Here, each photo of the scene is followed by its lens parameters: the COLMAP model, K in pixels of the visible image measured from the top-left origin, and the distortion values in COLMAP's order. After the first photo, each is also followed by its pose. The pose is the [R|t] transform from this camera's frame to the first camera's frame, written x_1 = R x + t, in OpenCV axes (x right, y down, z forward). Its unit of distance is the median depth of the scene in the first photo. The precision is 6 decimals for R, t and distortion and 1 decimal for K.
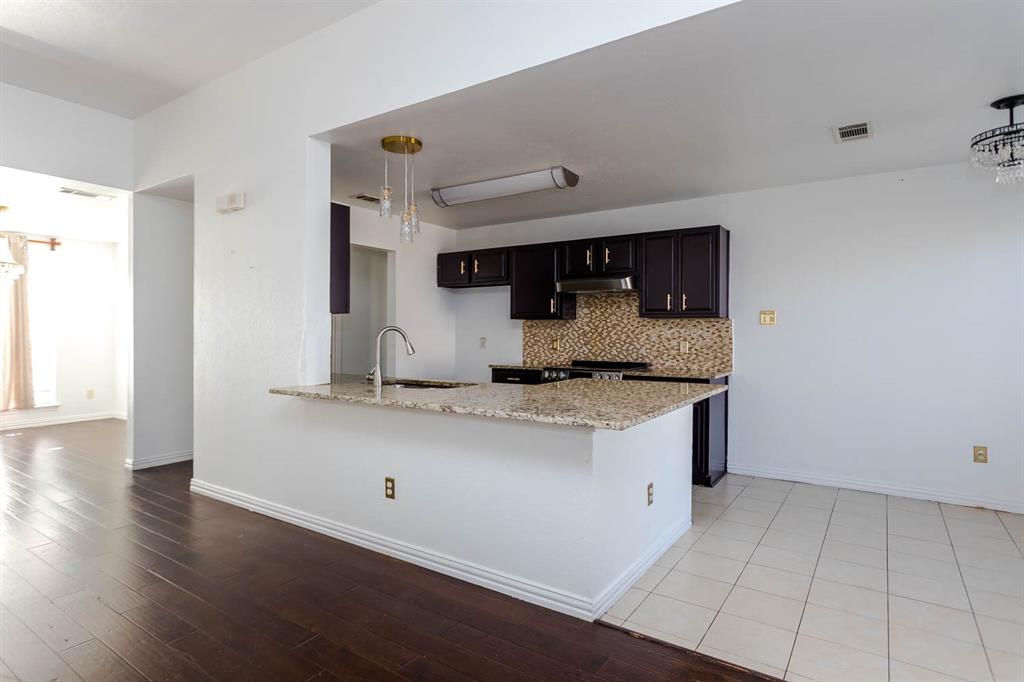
lens RADIAL K [[558.7, 0, 479.5], [0, 558.7, 346.9], [0, 0, 1]] dist [-0.004984, -0.000424]
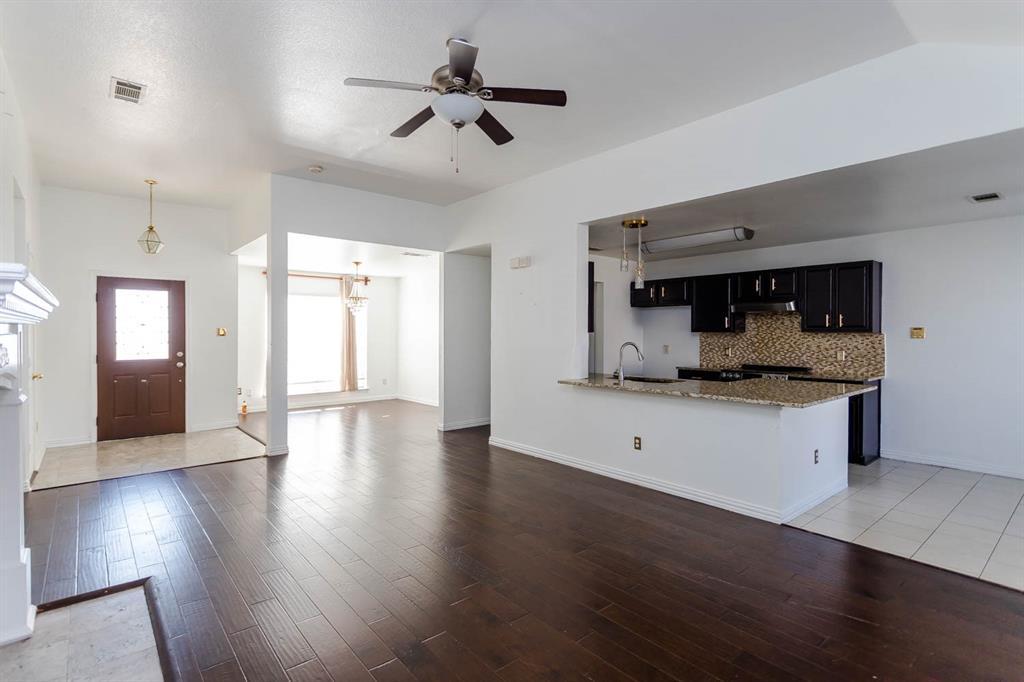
lens RADIAL K [[494.3, 0, 512.0], [0, 494.3, 341.0], [0, 0, 1]] dist [0.002673, 0.000746]
pose [[0.973066, 0.005277, -0.230465, -0.095980], [-0.008298, 0.999892, -0.012140, -0.012462], [0.230376, 0.013726, 0.973005, -0.252309]]
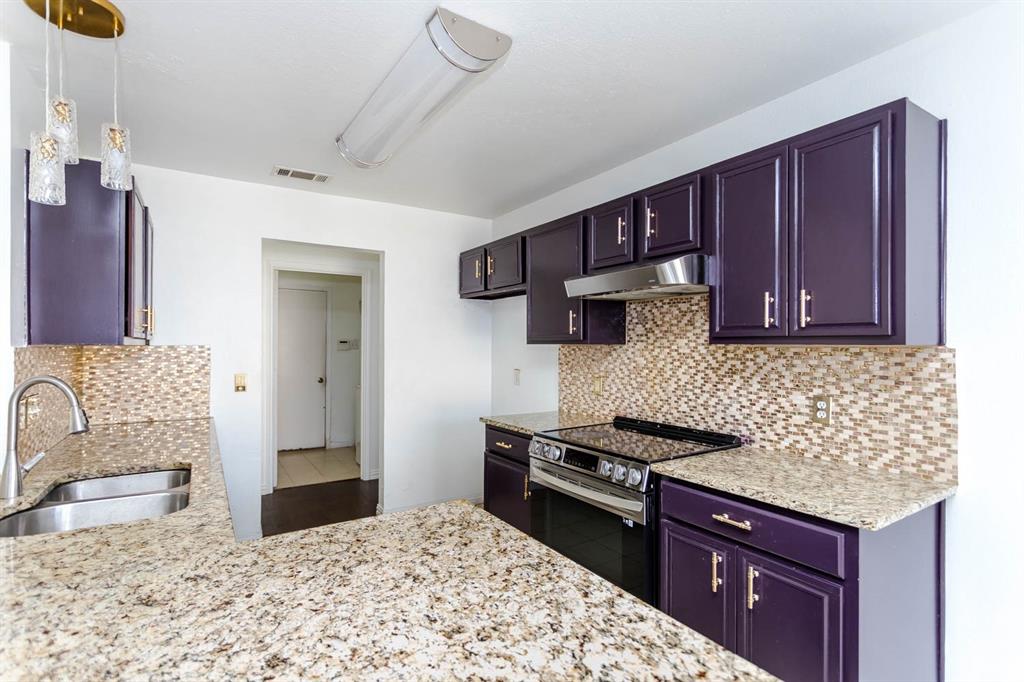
lens RADIAL K [[487.8, 0, 512.0], [0, 487.8, 341.0], [0, 0, 1]] dist [0.002681, 0.000499]
pose [[0.931477, -0.004940, -0.363766, 0.273789], [-0.007990, 0.999389, -0.034034, -0.038373], [0.363712, 0.034608, 0.930868, 0.541006]]
